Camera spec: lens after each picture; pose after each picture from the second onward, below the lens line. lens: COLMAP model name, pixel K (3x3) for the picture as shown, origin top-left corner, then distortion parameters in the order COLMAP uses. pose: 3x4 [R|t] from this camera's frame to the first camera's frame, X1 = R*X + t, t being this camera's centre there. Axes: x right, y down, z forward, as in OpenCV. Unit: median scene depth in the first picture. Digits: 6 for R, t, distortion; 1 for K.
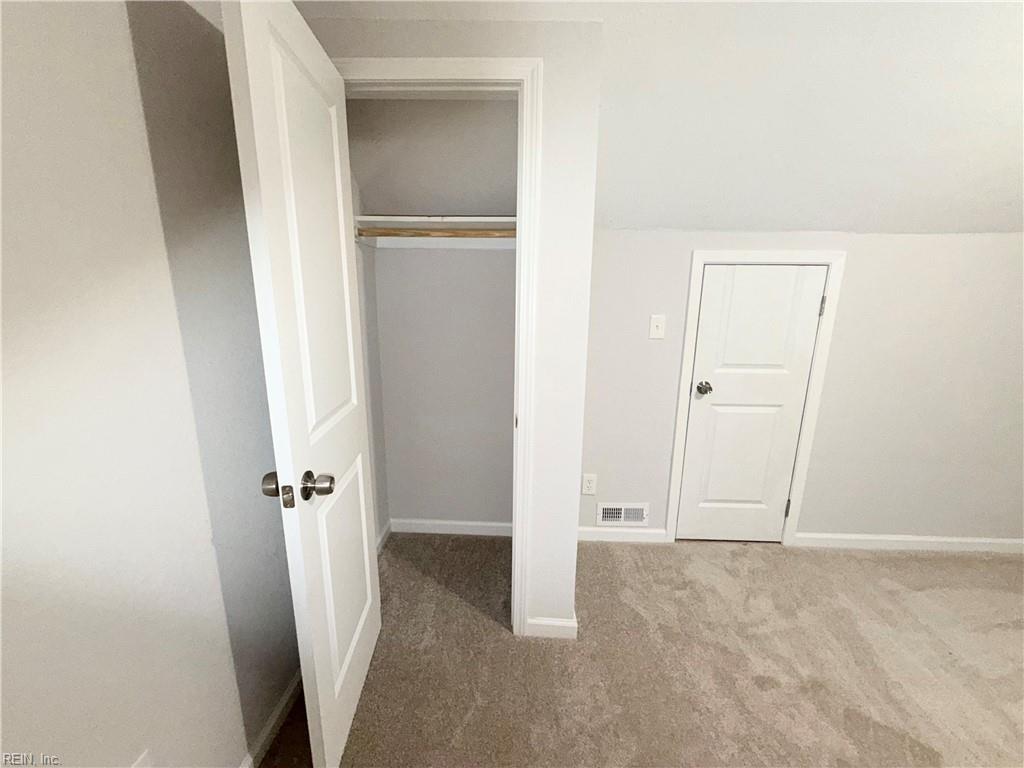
lens RADIAL K [[411.2, 0, 512.0], [0, 411.2, 384.0], [0, 0, 1]] dist [0.000571, 0.000238]
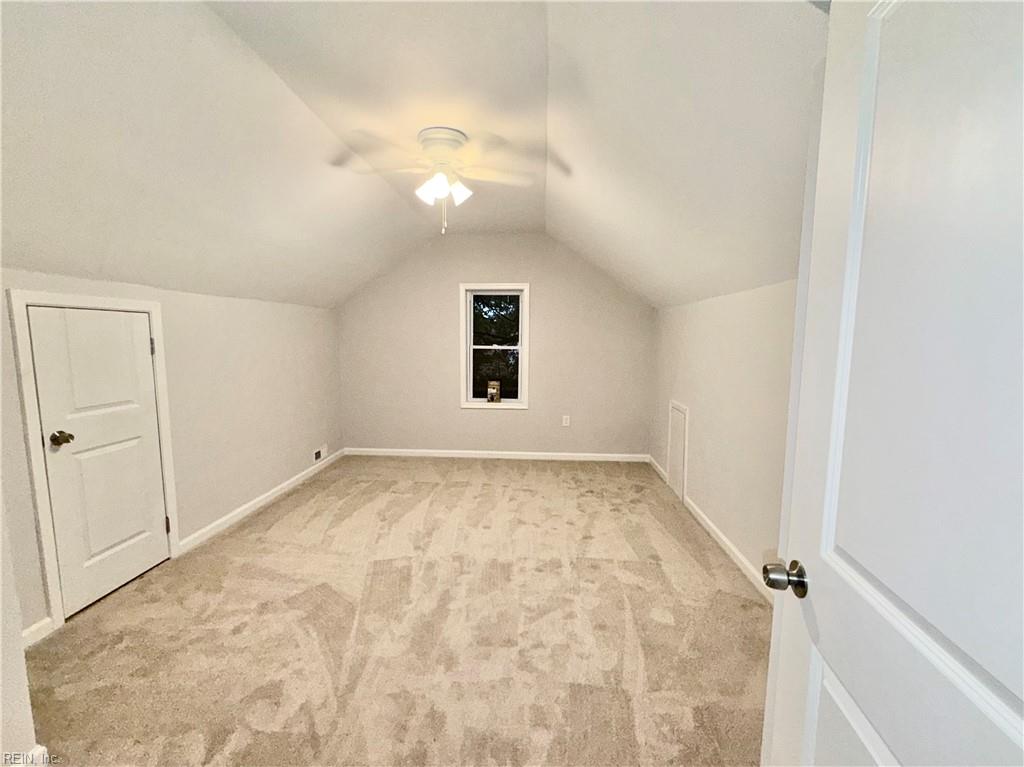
lens RADIAL K [[411.2, 0, 512.0], [0, 411.2, 383.5], [0, 0, 1]] dist [0.000571, 0.000238]
pose [[0.030024, -0.121315, 0.992160, -0.405900], [0.212270, 0.970740, 0.112272, 0.002641], [-0.976750, 0.207235, 0.054897, -0.060377]]
